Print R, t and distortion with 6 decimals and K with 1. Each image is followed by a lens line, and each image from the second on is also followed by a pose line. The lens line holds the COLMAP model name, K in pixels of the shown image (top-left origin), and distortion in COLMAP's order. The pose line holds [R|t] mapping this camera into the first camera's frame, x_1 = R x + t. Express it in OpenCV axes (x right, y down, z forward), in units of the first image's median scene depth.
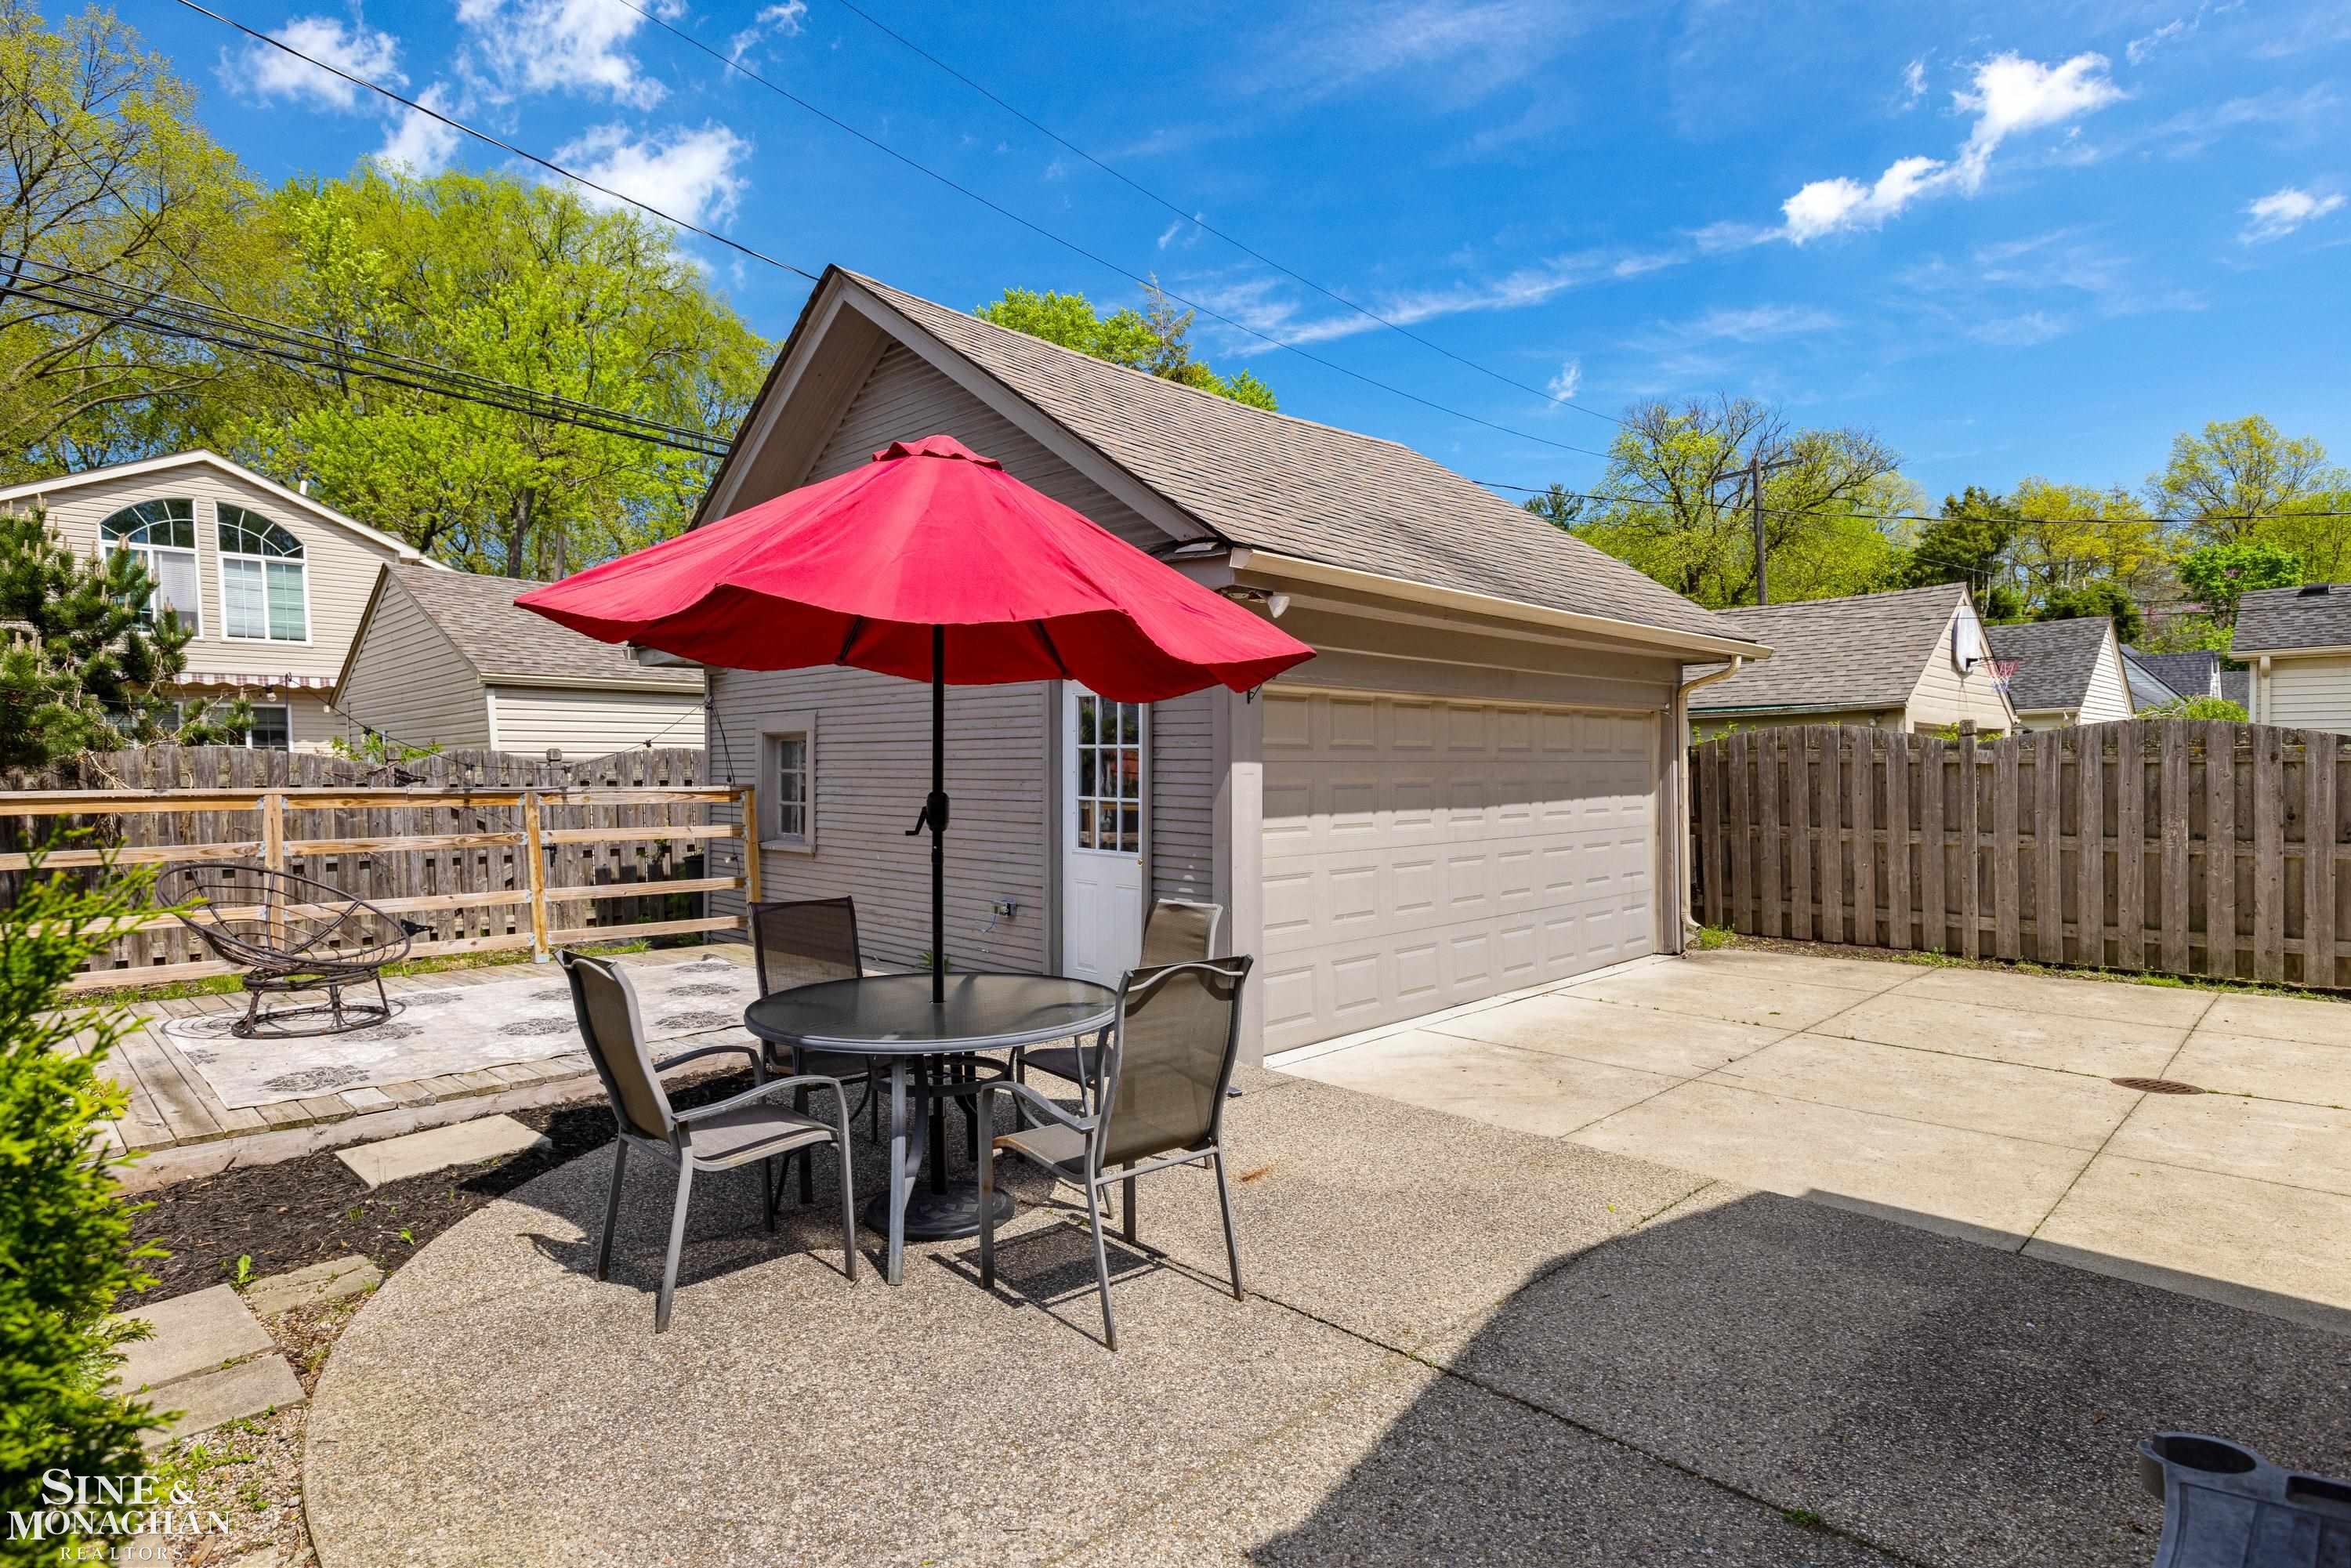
lens RADIAL K [[1239.1, 0, 1158.0], [0, 1239.1, 790.0], [0, 0, 1]] dist [0.000463, -0.000816]
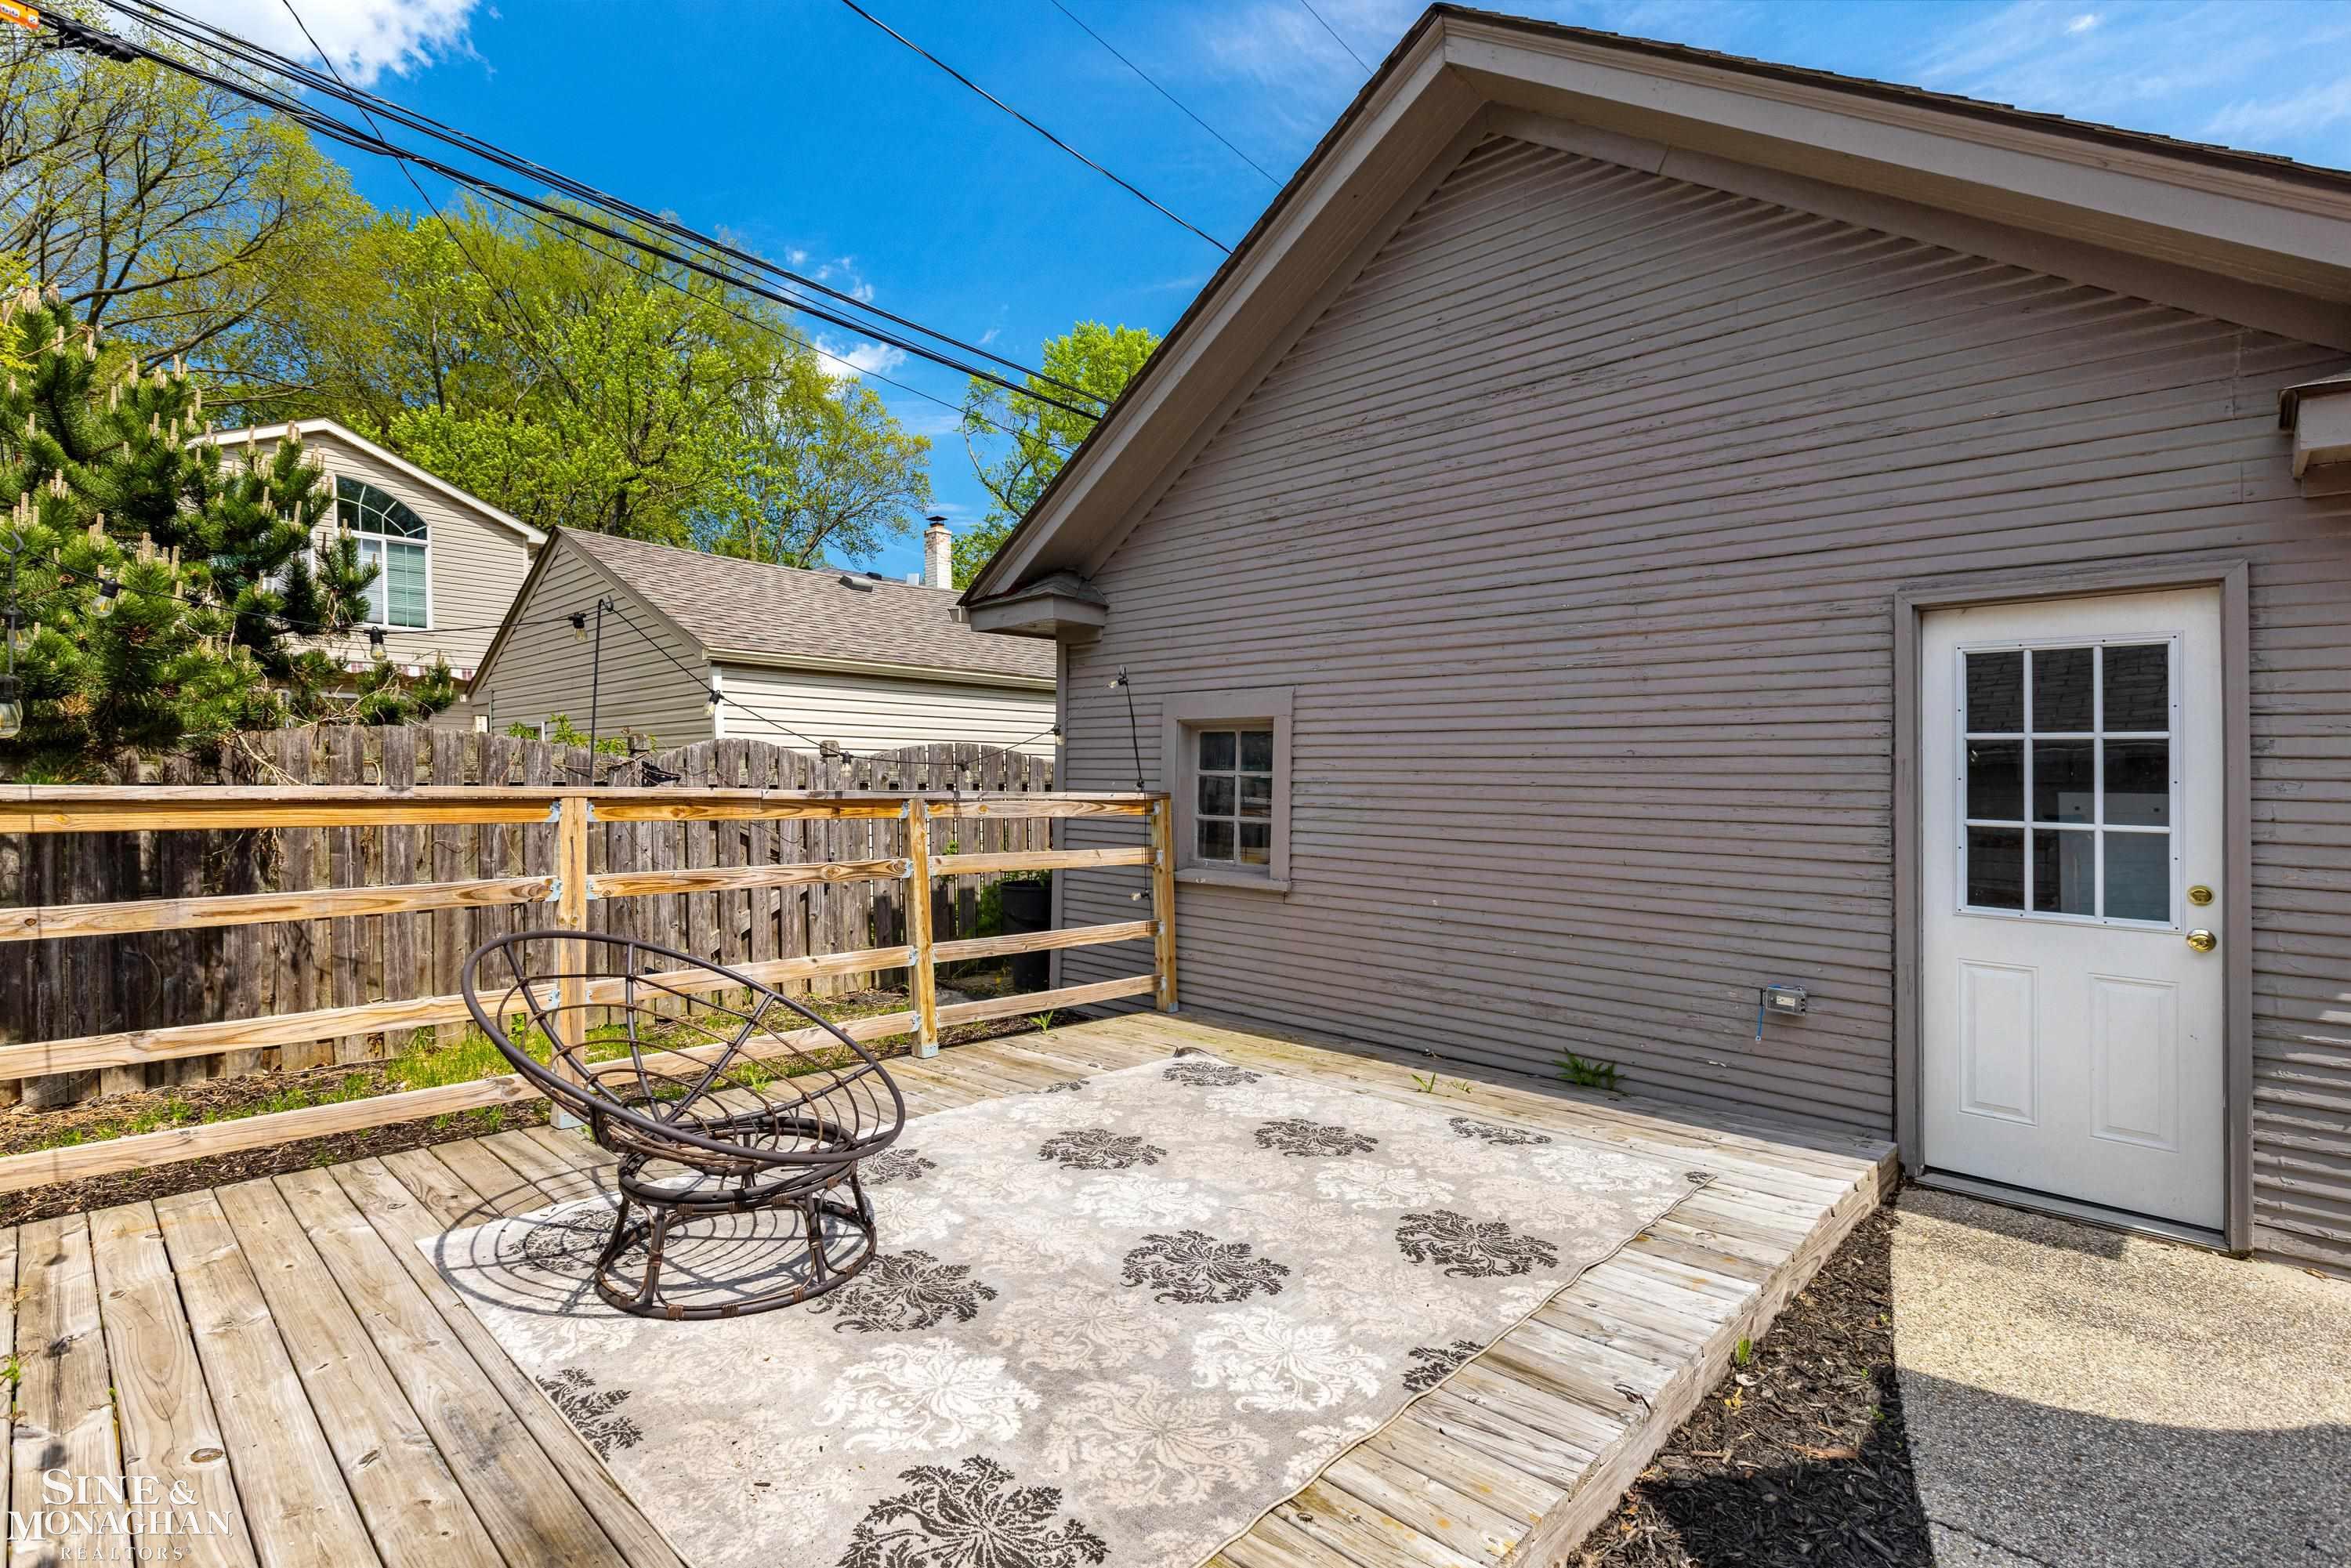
lens RADIAL K [[1112.5, 0, 1179.9], [0, 1112.5, 770.1], [0, 0, 1]] dist [-0.008827, 0.000462]
pose [[0.999317, 0.015184, 0.033676, -0.344395], [-0.014279, 0.999535, -0.026940, 0.000704], [-0.034069, 0.026441, 0.999070, 0.355055]]
